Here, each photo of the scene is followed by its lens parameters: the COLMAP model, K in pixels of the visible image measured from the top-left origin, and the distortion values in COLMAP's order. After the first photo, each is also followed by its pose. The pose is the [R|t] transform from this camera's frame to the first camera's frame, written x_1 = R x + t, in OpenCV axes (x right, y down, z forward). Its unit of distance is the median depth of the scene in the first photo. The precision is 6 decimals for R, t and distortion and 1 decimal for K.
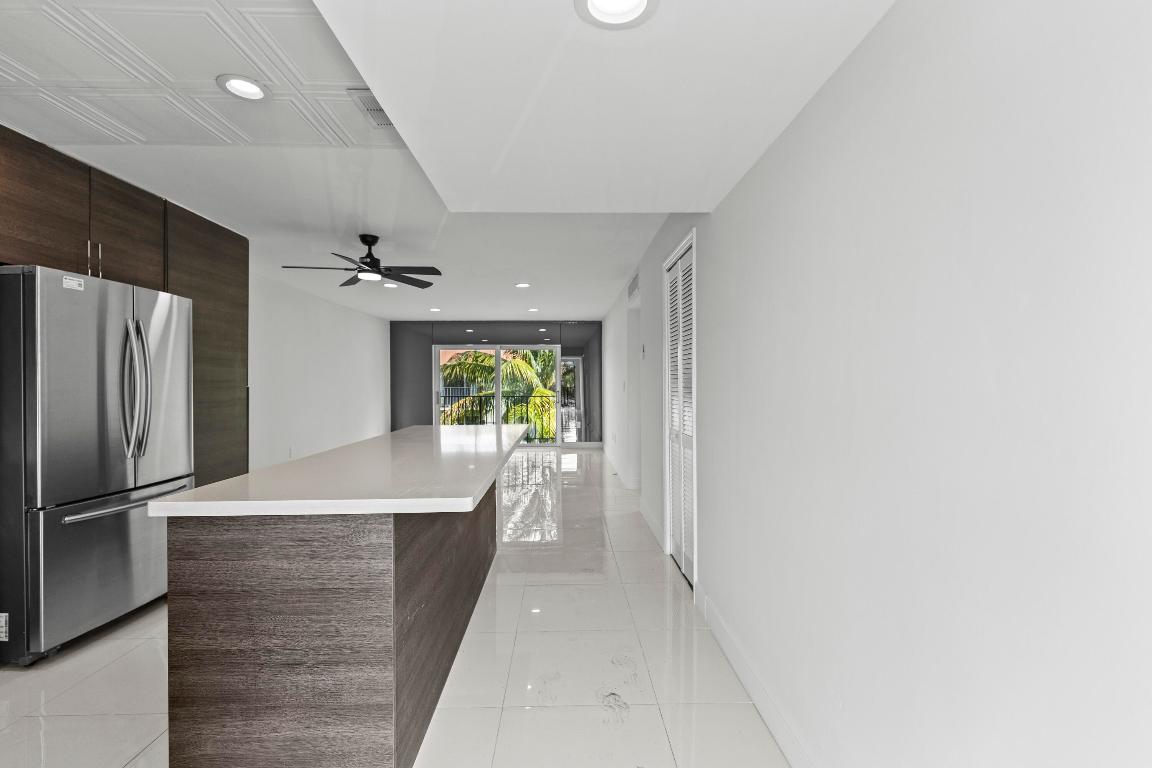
lens RADIAL K [[520.2, 0, 577.6], [0, 520.2, 383.9], [0, 0, 1]] dist [0.002485, -0.002213]
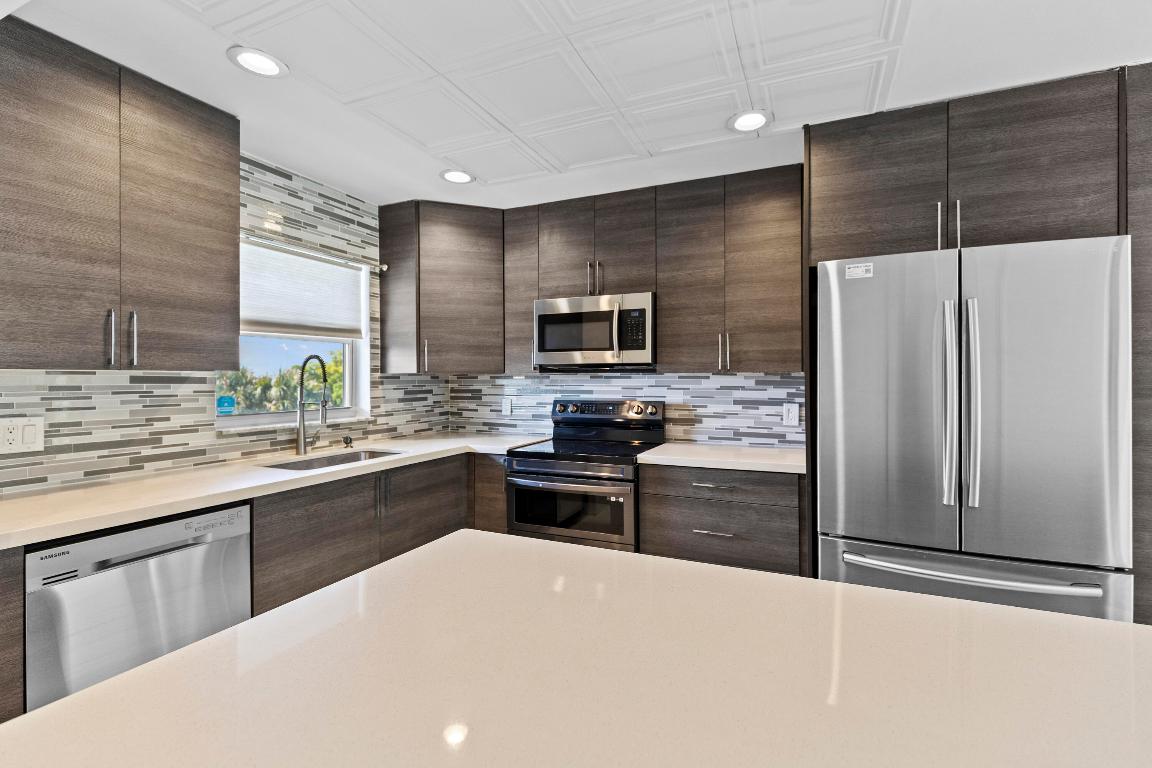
lens RADIAL K [[520.2, 0, 577.6], [0, 520.2, 376.7], [0, 0, 1]] dist [0.002485, -0.002213]
pose [[-0.434335, -0.001576, -0.900750, -0.037322], [0.001542, 0.999996, -0.002493, -0.022740], [0.900750, -0.002472, -0.434331, 0.832579]]
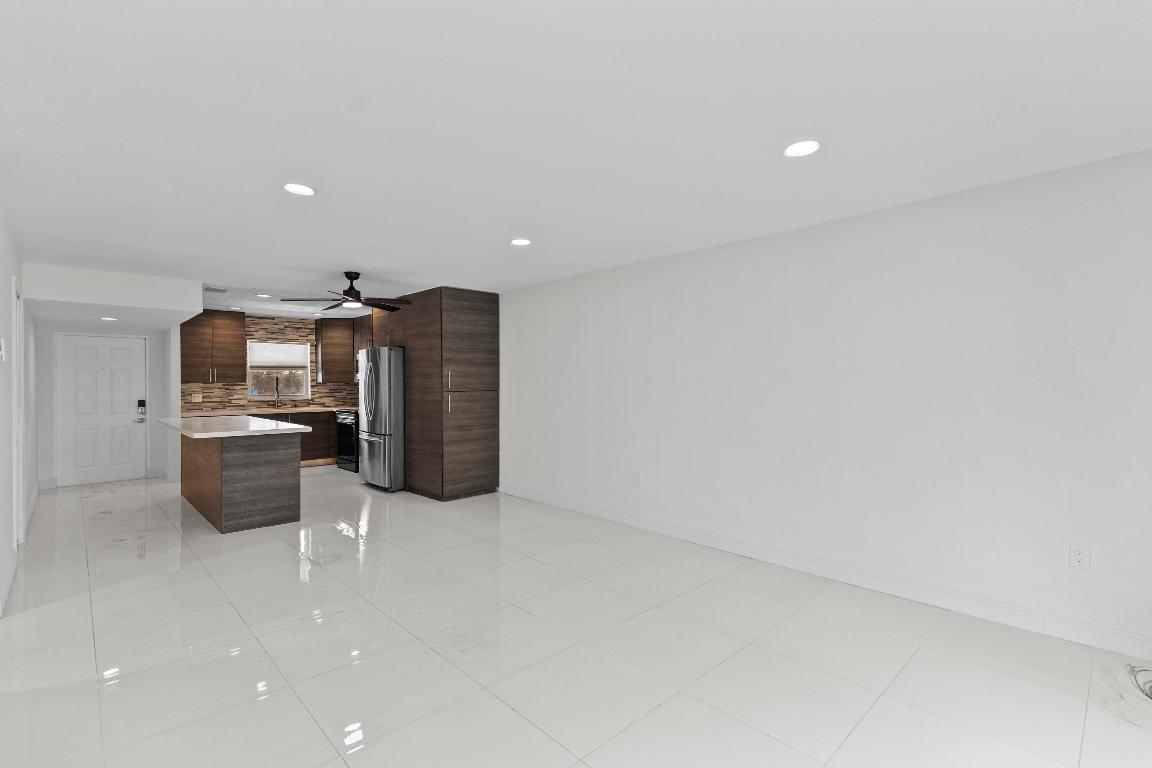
lens RADIAL K [[520.2, 0, 575.6], [0, 520.2, 378.0], [0, 0, 1]] dist [0.002485, -0.002213]
pose [[-0.743221, 0.001477, -0.669045, 0.033991], [0.002555, 0.999997, -0.000631, -0.052854], [0.669041, -0.002178, -0.743222, 3.282451]]
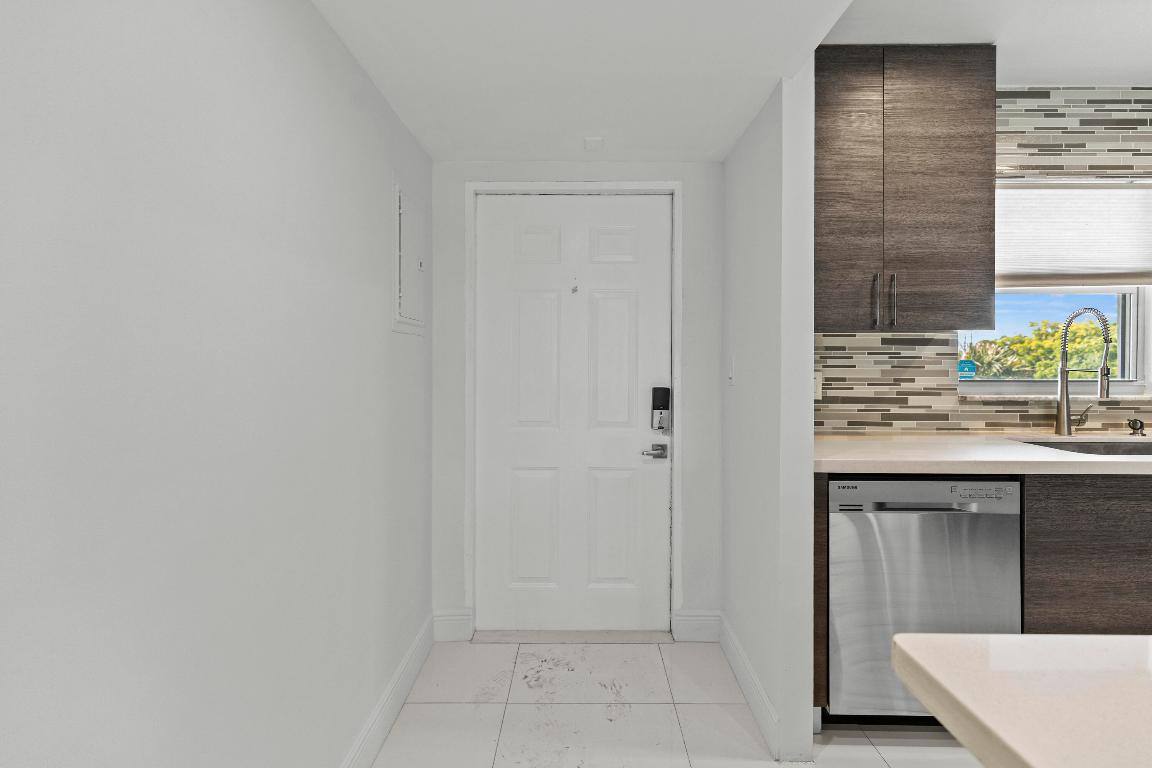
lens RADIAL K [[520.2, 0, 570.6], [0, 520.2, 358.6], [0, 0, 1]] dist [0.002485, -0.002213]
pose [[-0.999159, 0.000882, 0.041001, 0.015489], [0.001052, 0.999991, 0.004118, 0.000940], [-0.040997, 0.004157, -0.999151, 0.754262]]
